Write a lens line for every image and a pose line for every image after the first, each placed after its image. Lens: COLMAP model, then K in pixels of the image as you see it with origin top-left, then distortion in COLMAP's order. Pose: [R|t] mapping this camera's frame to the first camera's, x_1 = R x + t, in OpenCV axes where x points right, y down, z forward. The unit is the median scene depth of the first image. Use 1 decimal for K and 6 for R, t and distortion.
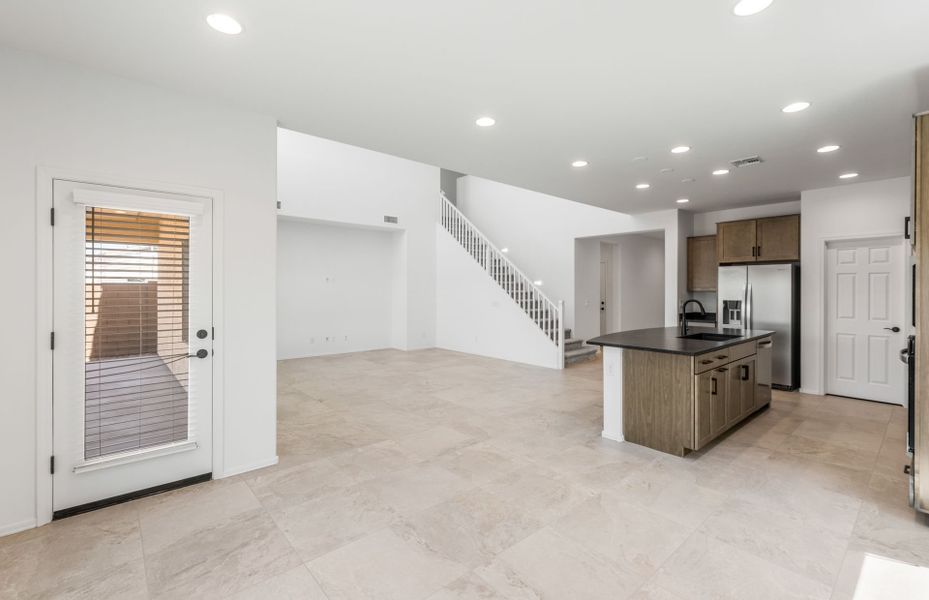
lens RADIAL K [[409.3, 0, 470.3], [0, 409.3, 292.9], [0, 0, 1]] dist [-0.000407, 0.000057]
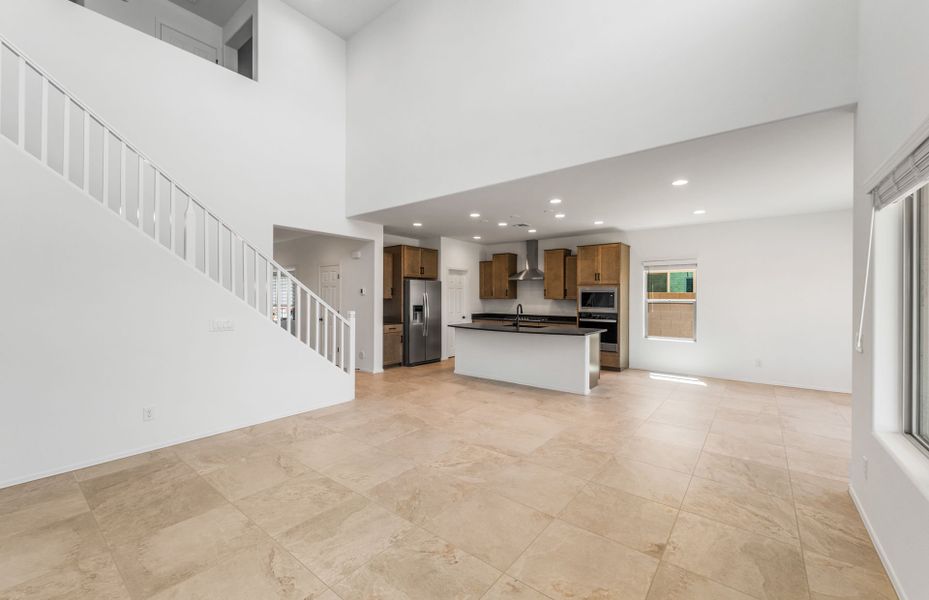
lens RADIAL K [[378.3, 0, 464.5], [0, 378.3, 296.7], [0, 0, 1]] dist [-0.002059, -0.000168]
pose [[-0.184922, 0.000528, 0.982753, -1.013012], [0.006844, 0.999976, 0.000750, -0.015481], [-0.982729, 0.006865, -0.184921, 1.780418]]
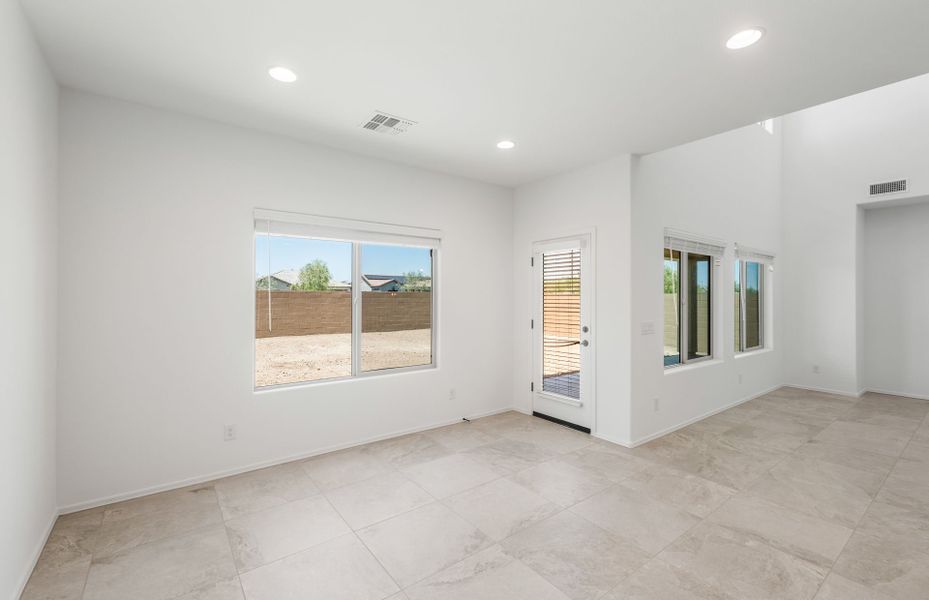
lens RADIAL K [[399.1, 0, 464.5], [0, 399.1, 300.0], [0, 0, 1]] dist [0.001284, 0.000132]
pose [[-0.078316, 0.004556, -0.996918, 0.623795], [-0.012288, 0.999909, 0.005535, -0.004820], [0.996853, 0.012683, -0.078253, 0.548220]]
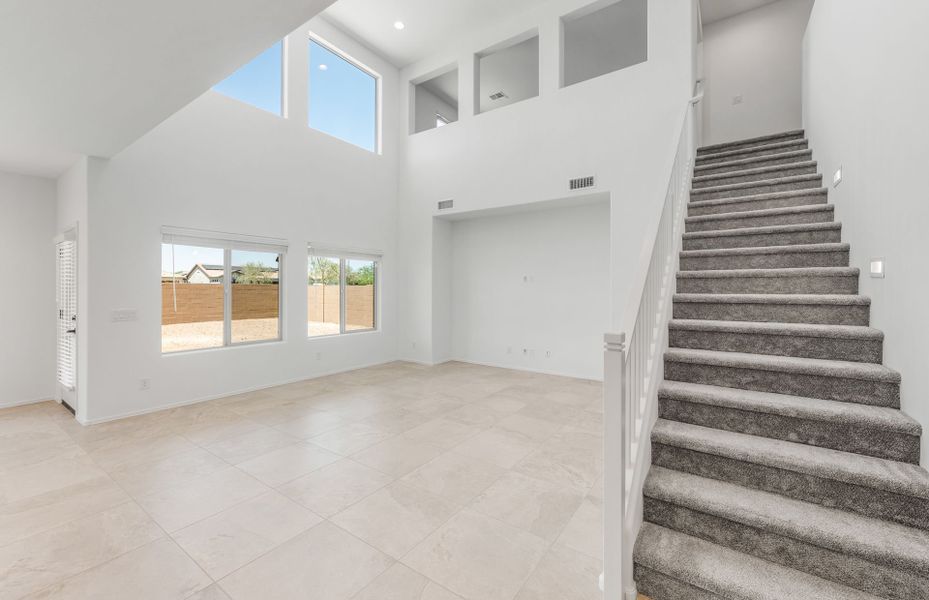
lens RADIAL K [[378.3, 0, 464.5], [0, 378.3, 296.7], [0, 0, 1]] dist [-0.002059, -0.000168]
pose [[0.246883, 0.015381, -0.968923, 0.832013], [-0.014211, 0.999824, 0.012251, -0.009482], [0.968941, 0.010745, 0.247058, 1.644090]]
